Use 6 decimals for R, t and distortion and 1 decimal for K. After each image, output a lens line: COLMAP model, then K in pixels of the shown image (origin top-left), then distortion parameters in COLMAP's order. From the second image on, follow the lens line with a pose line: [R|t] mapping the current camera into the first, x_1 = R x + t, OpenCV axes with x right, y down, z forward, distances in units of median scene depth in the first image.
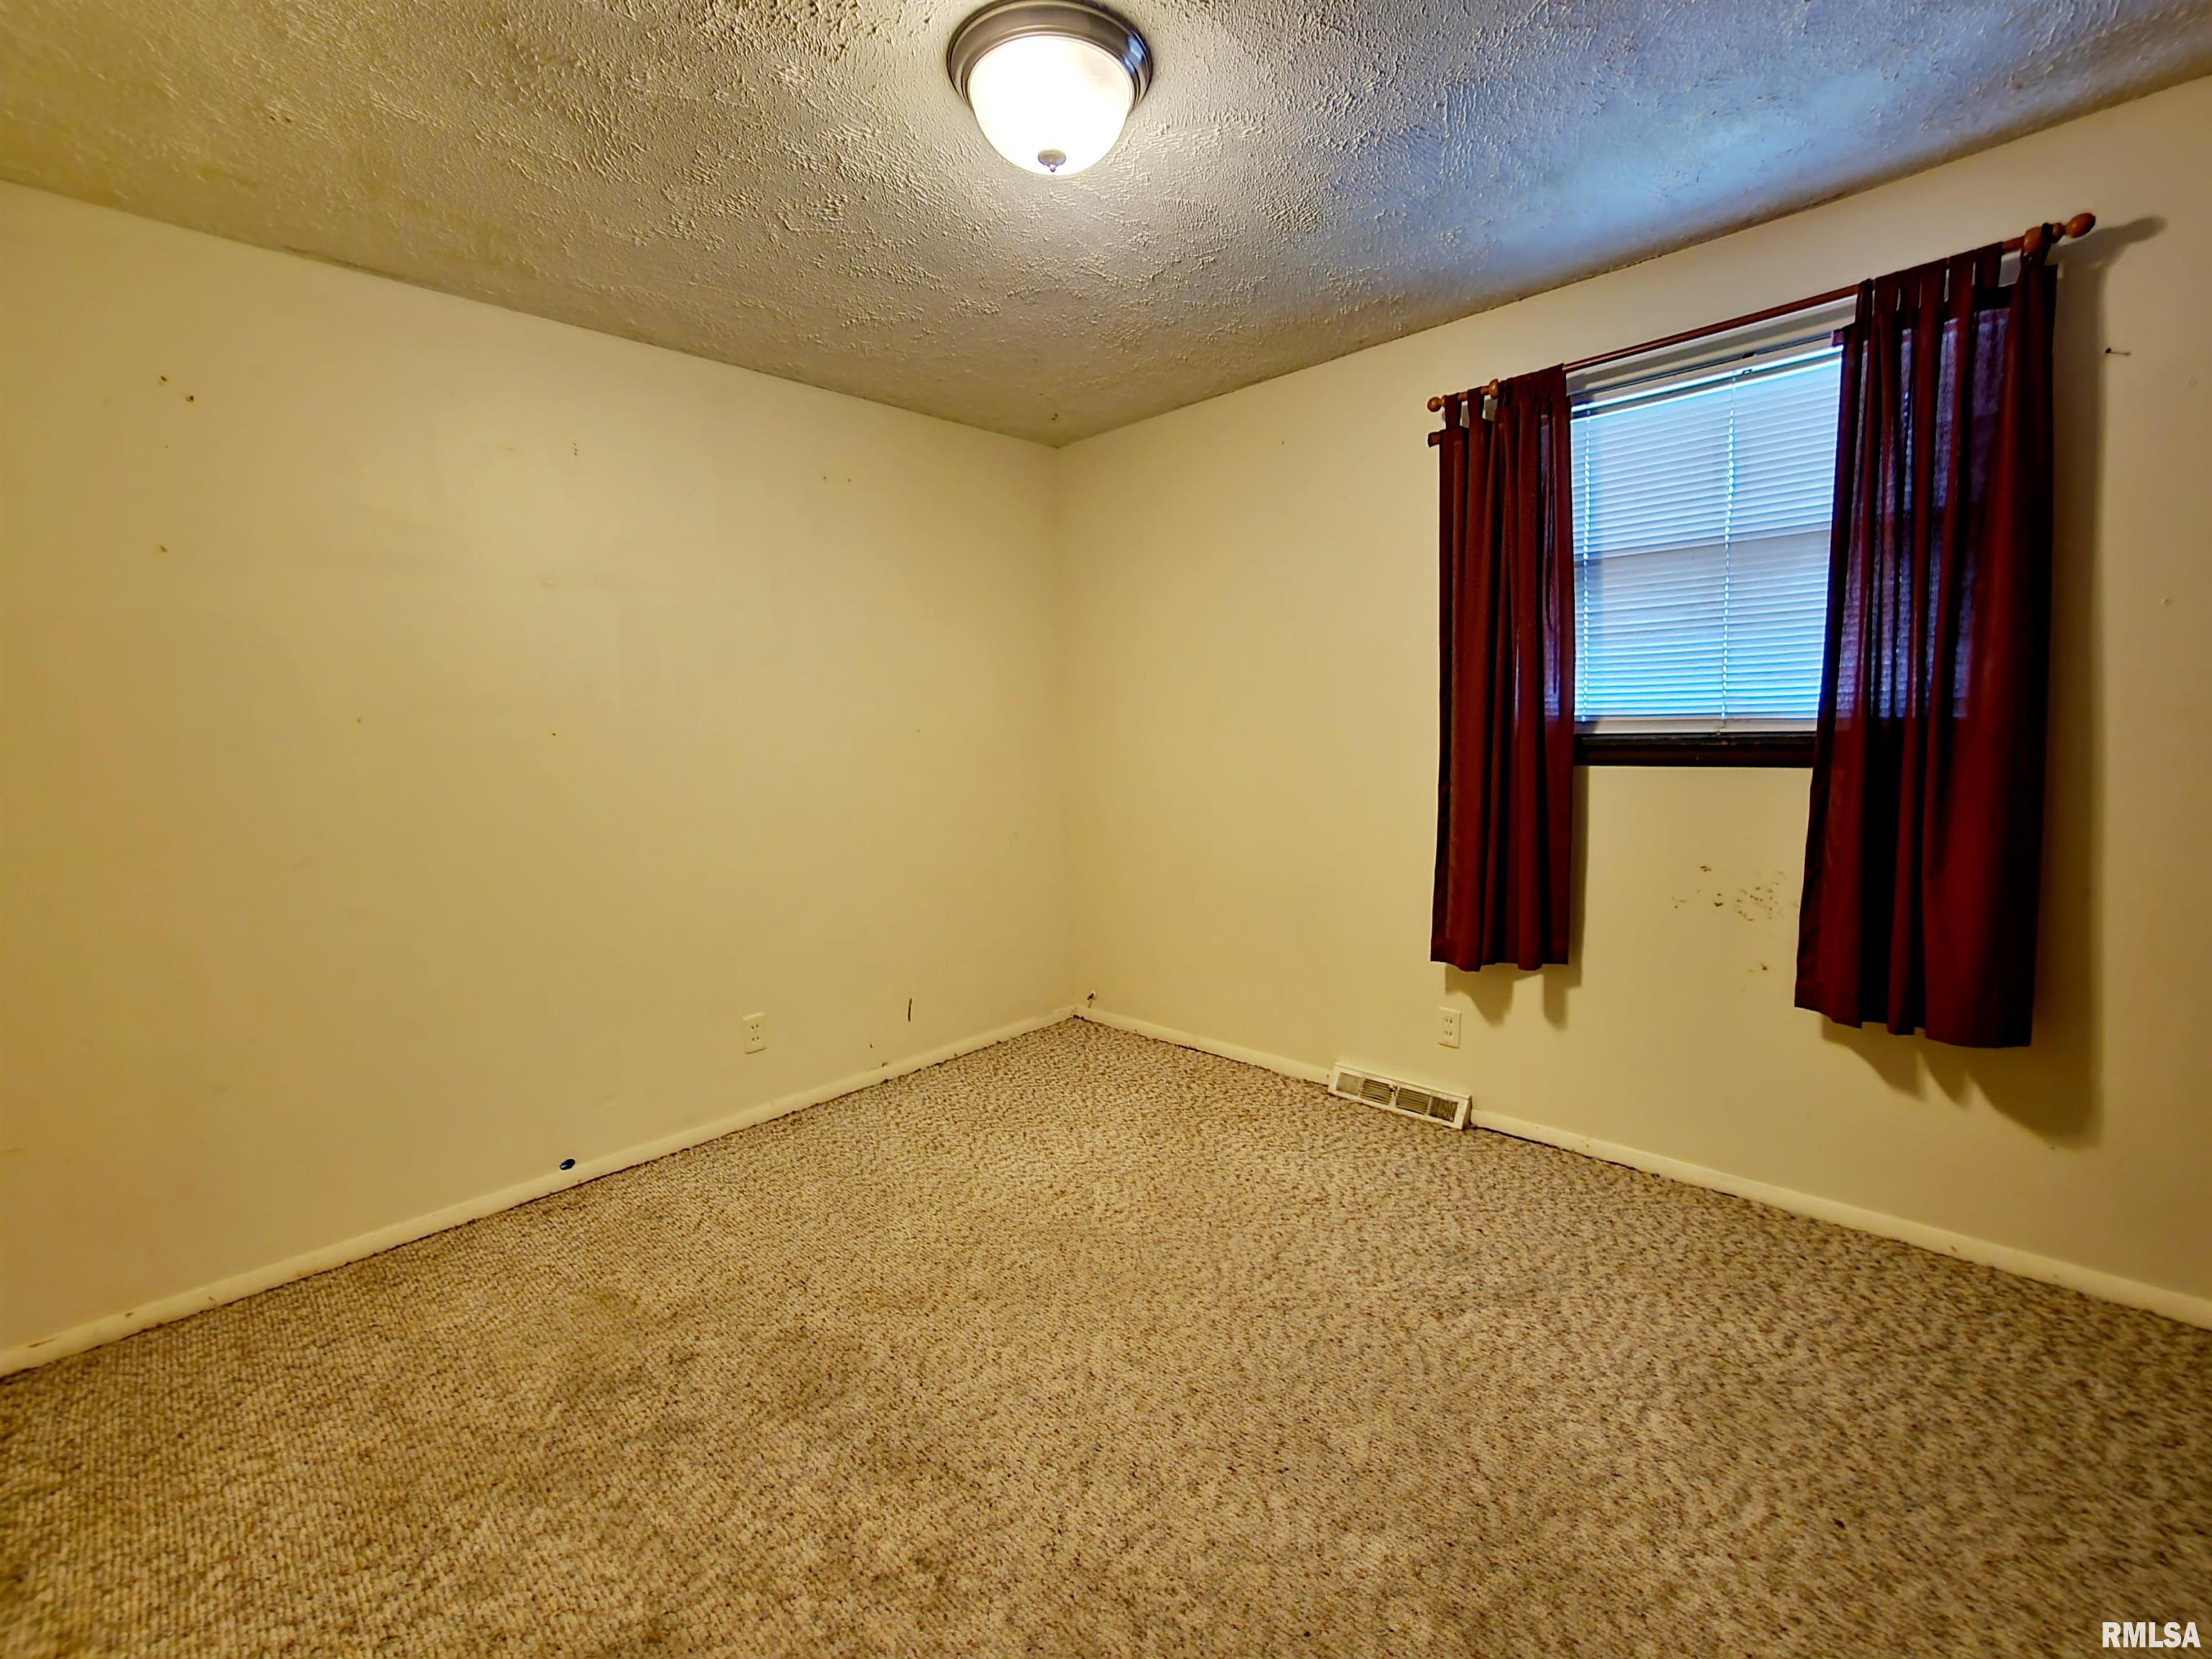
lens RADIAL K [[901.6, 0, 1114.6], [0, 901.6, 842.0], [0, 0, 1]] dist [-0.001789, 0.000217]
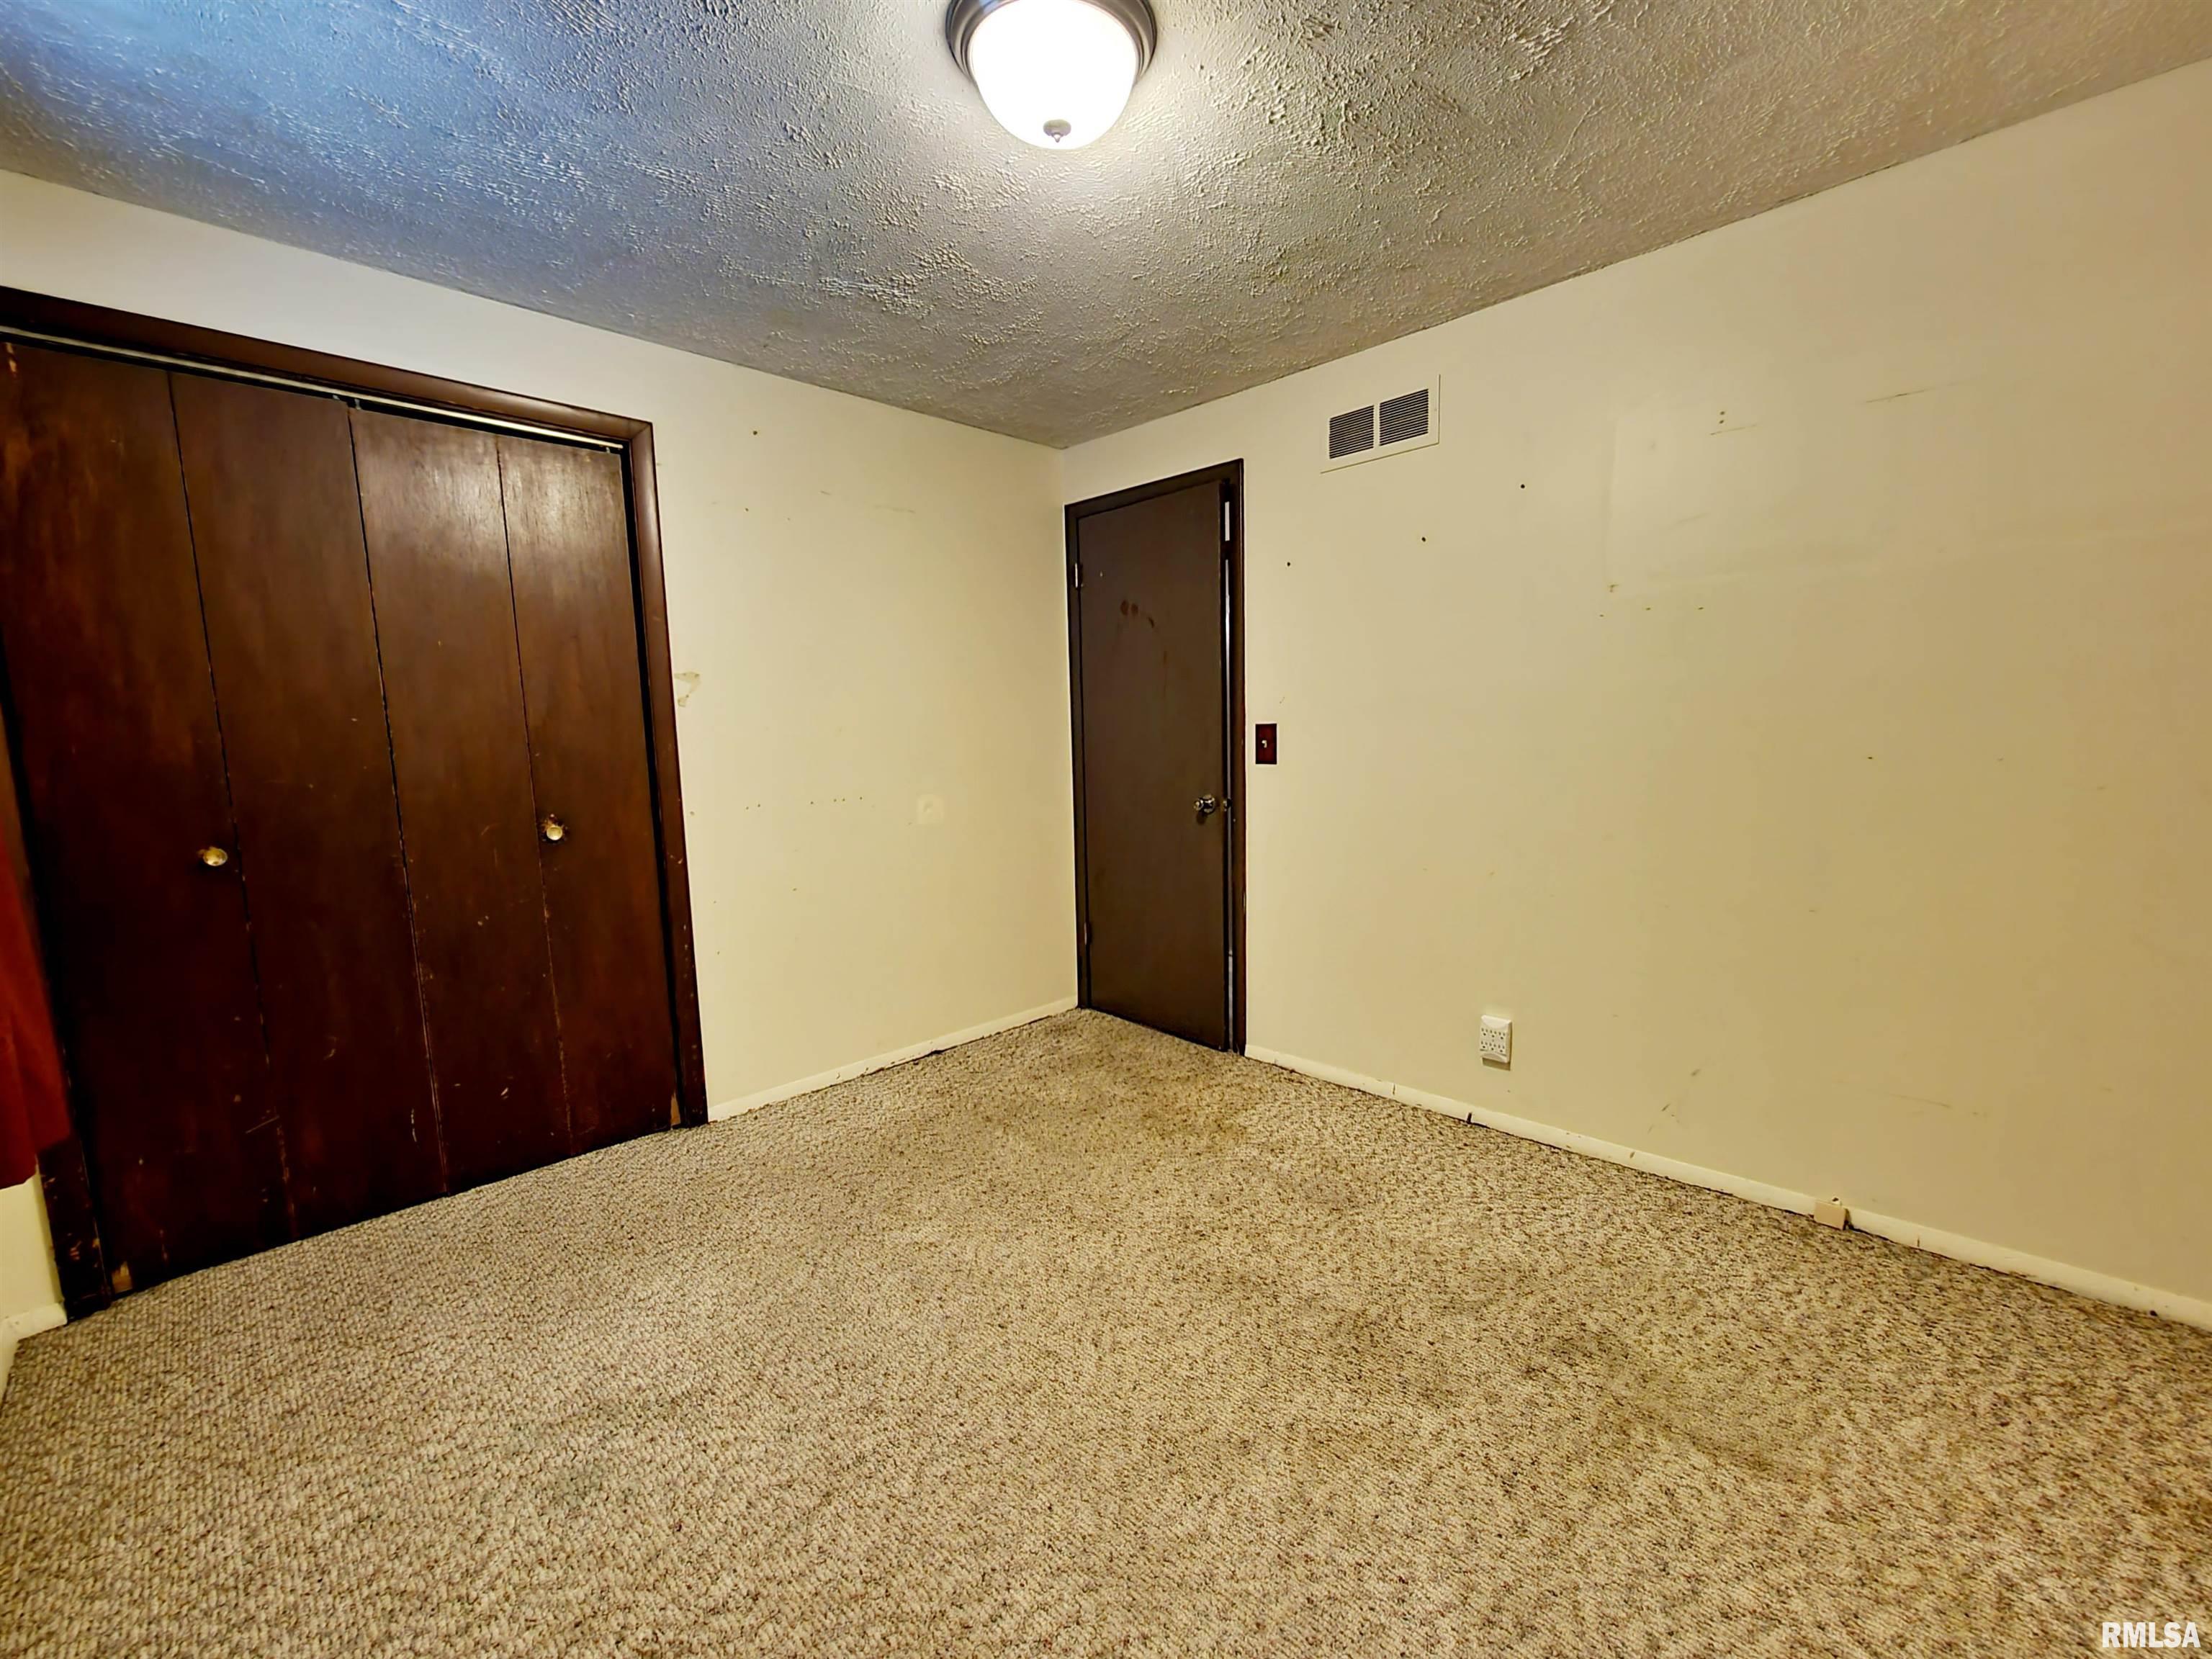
lens RADIAL K [[901.6, 0, 1114.6], [0, 901.6, 842.0], [0, 0, 1]] dist [-0.001789, 0.000217]
pose [[-0.998555, 0.052281, 0.012471, -0.094746], [0.053744, 0.968562, 0.242899, -0.225610], [0.000620, 0.243218, -0.969971, 1.947064]]
